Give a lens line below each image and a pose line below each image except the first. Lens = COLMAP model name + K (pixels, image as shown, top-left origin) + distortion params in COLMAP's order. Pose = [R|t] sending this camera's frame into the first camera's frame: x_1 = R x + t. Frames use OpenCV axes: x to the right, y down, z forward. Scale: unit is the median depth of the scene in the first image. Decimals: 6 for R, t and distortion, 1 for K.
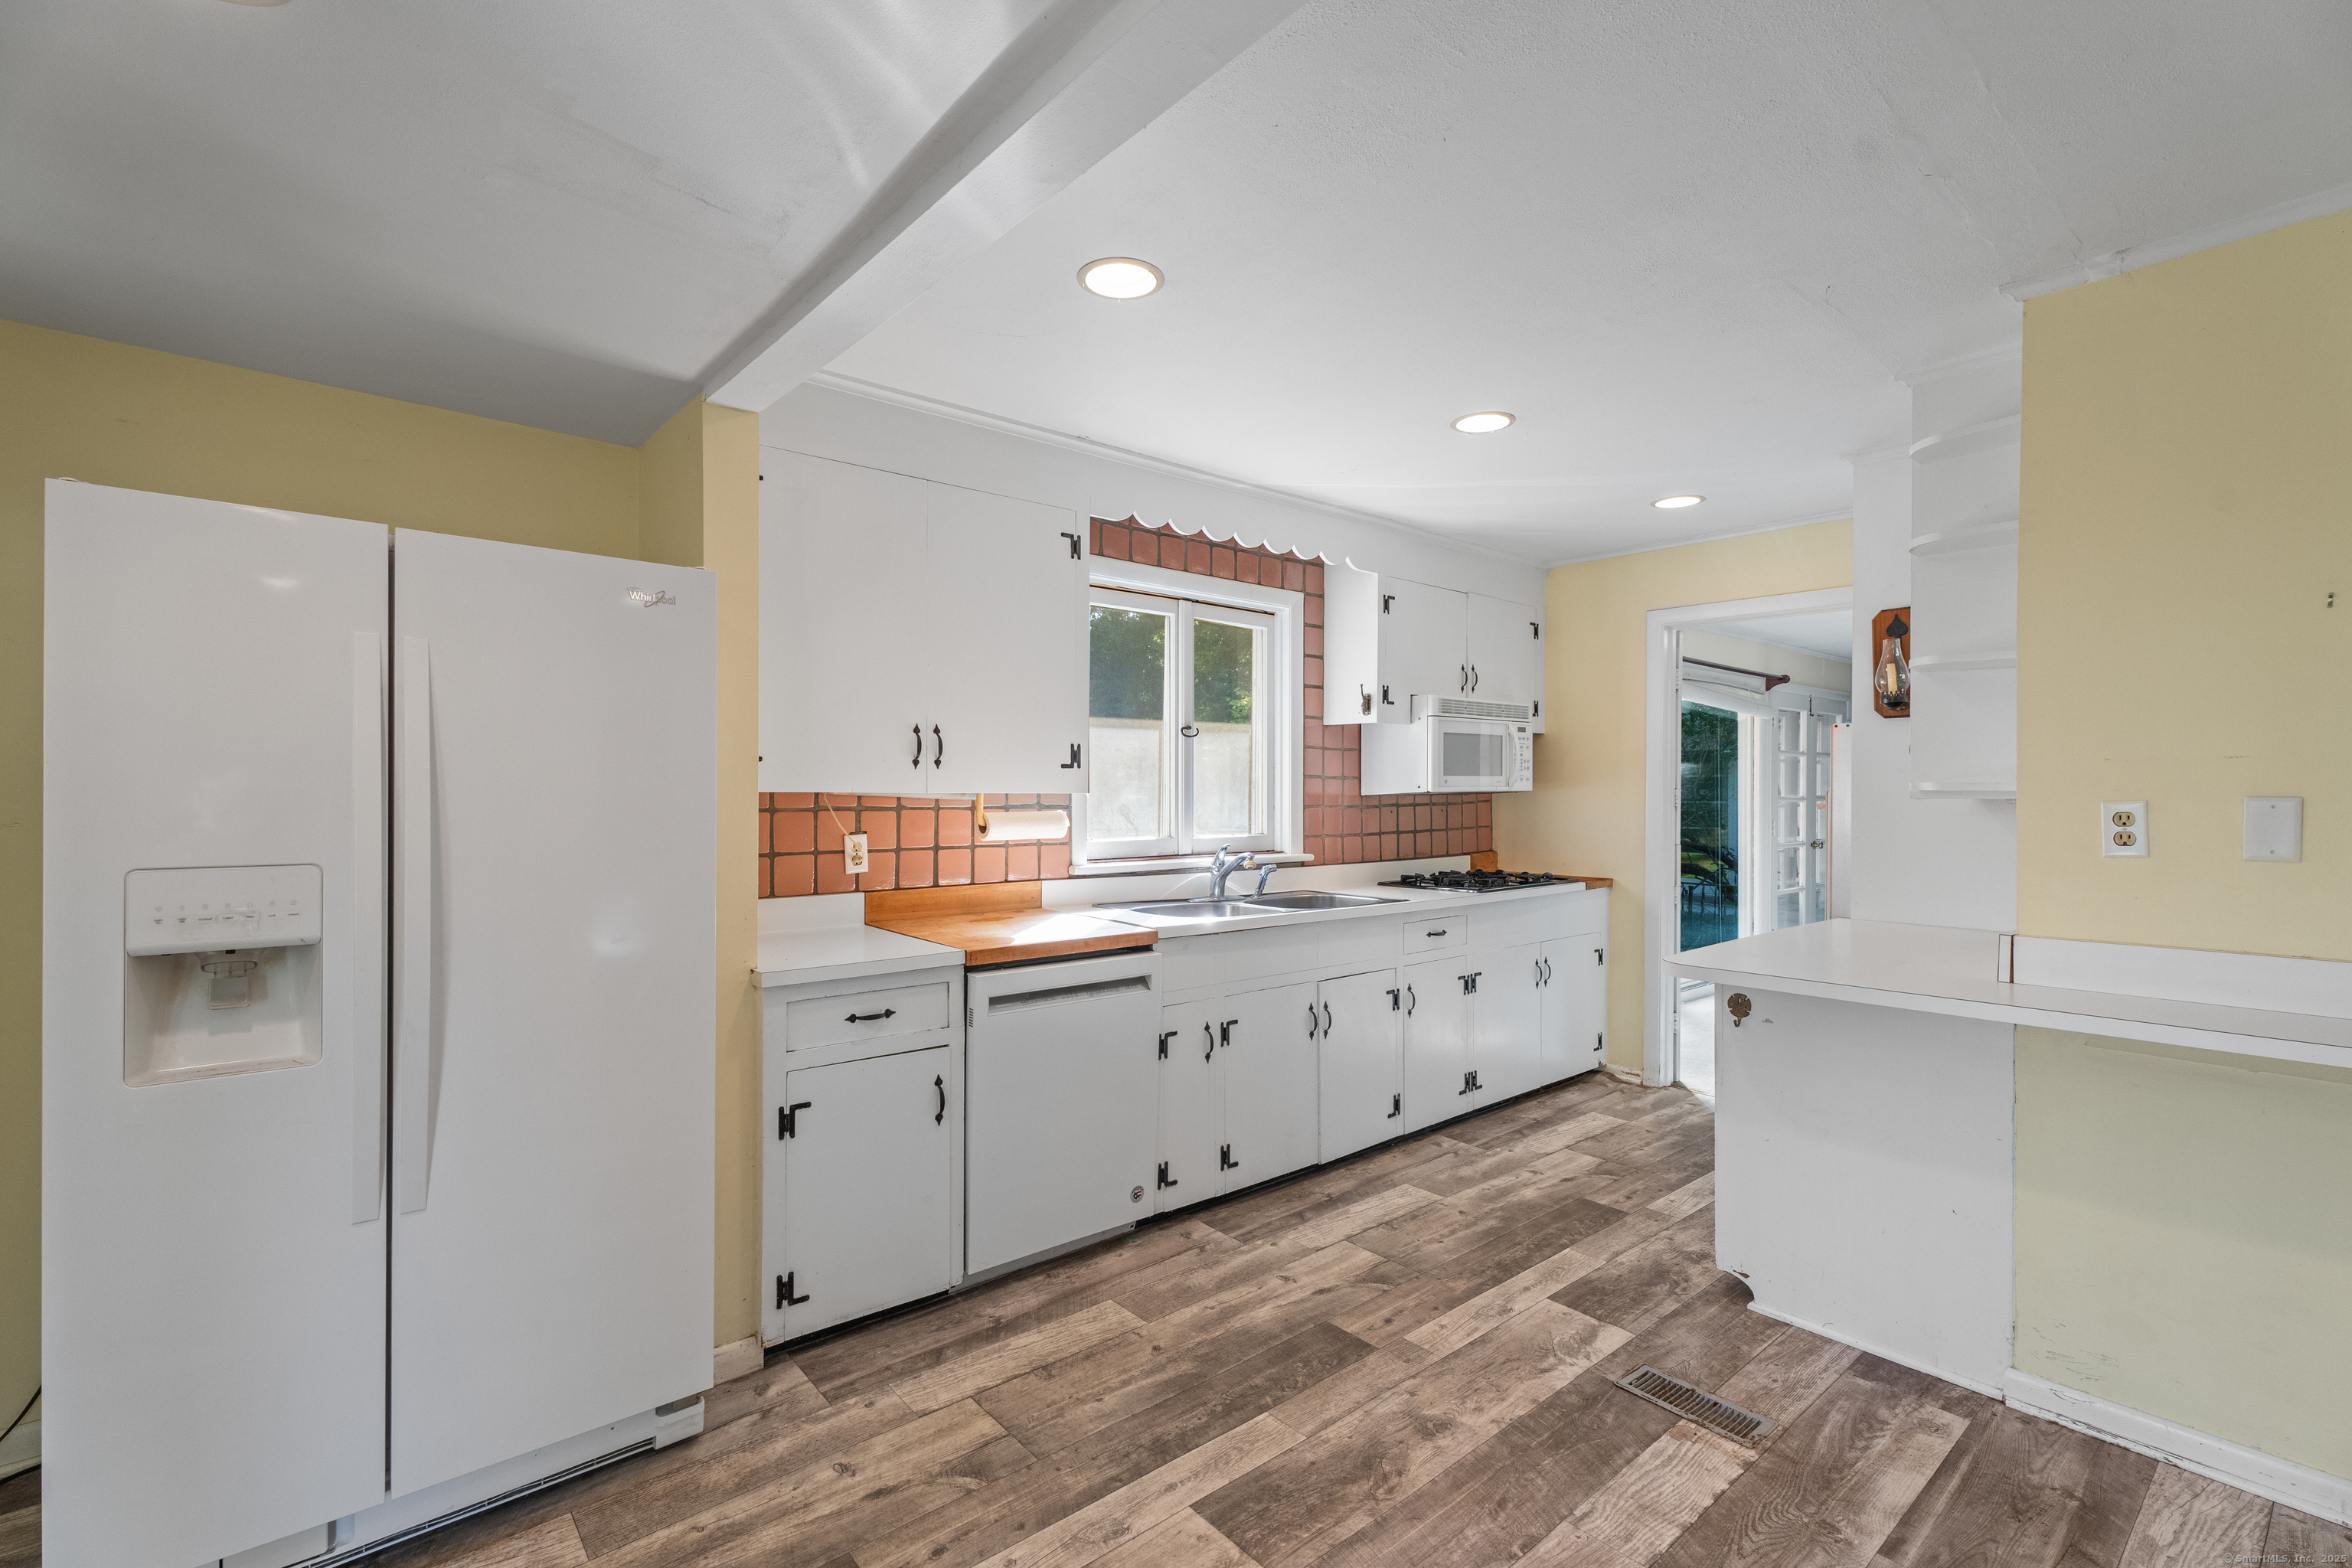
lens RADIAL K [[1047.2, 0, 1171.4], [0, 1047.2, 787.6], [0, 0, 1]] dist [0.004274, -0.000897]
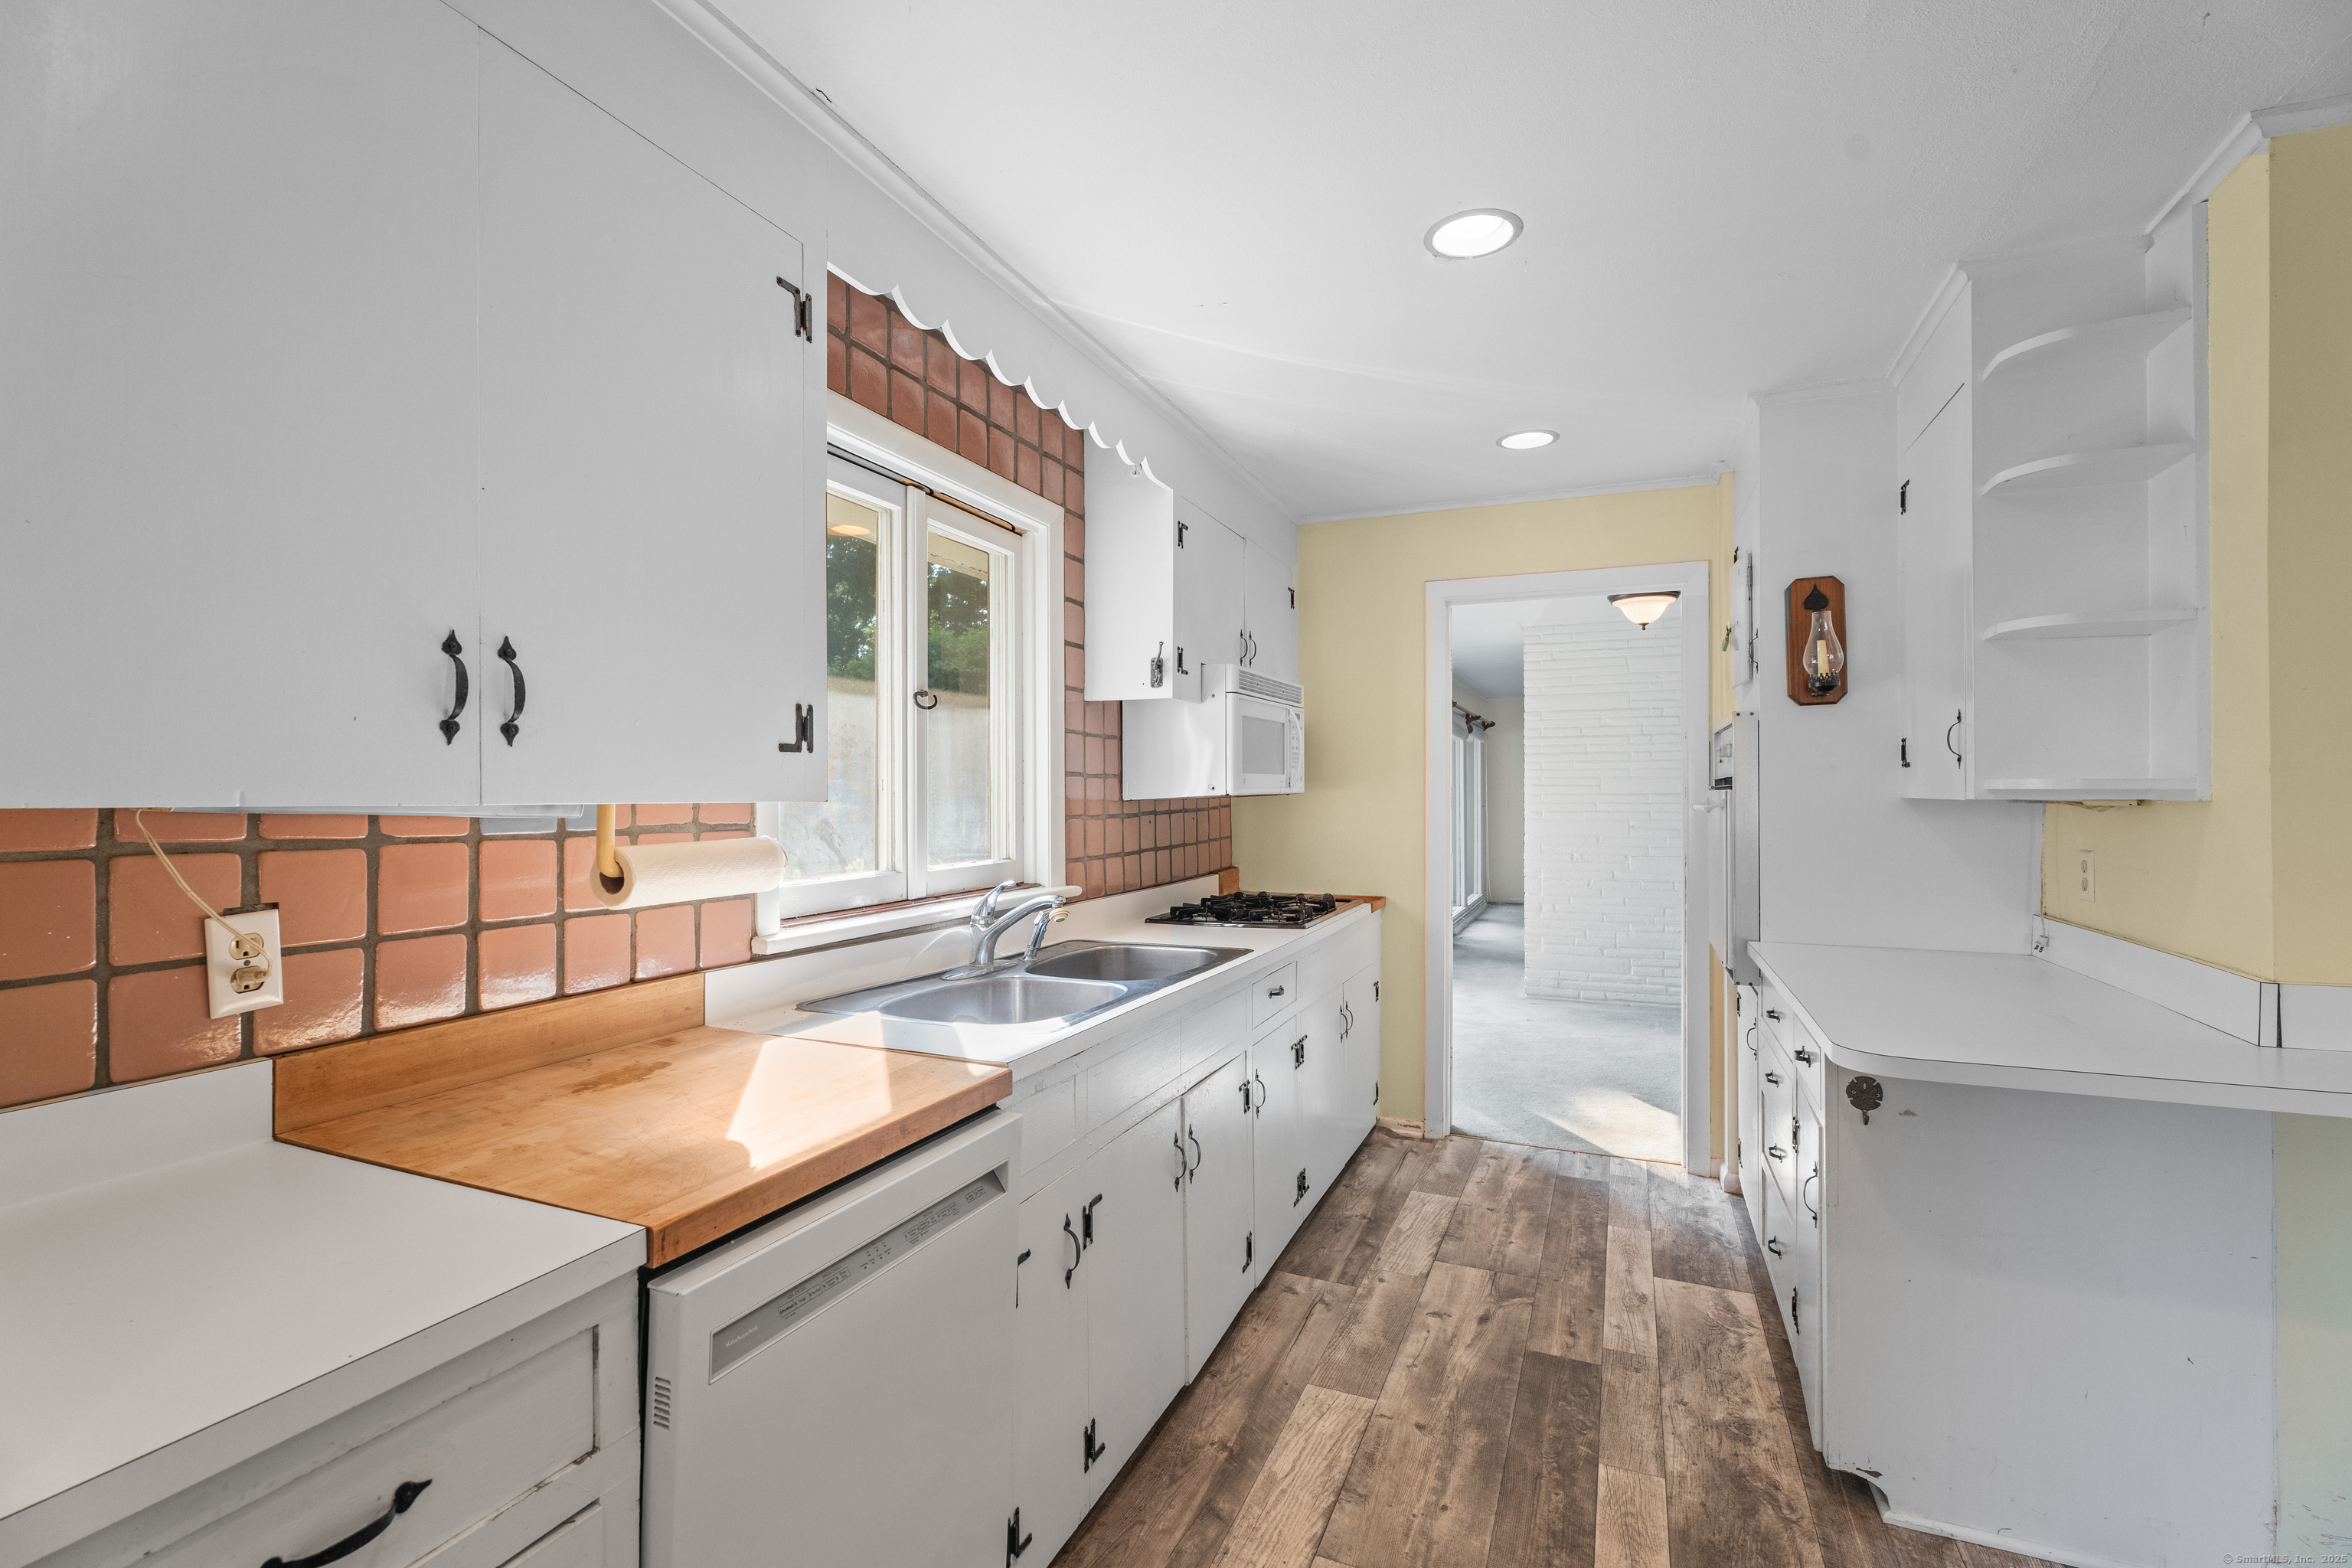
lens RADIAL K [[1047.2, 0, 1177.9], [0, 1047.2, 784.0], [0, 0, 1]] dist [0.004274, -0.000897]
pose [[0.893254, -0.001302, 0.449550, -0.147913], [0.004097, 0.999978, -0.005244, 0.000213], [-0.449533, 0.006526, 0.893240, 0.439543]]
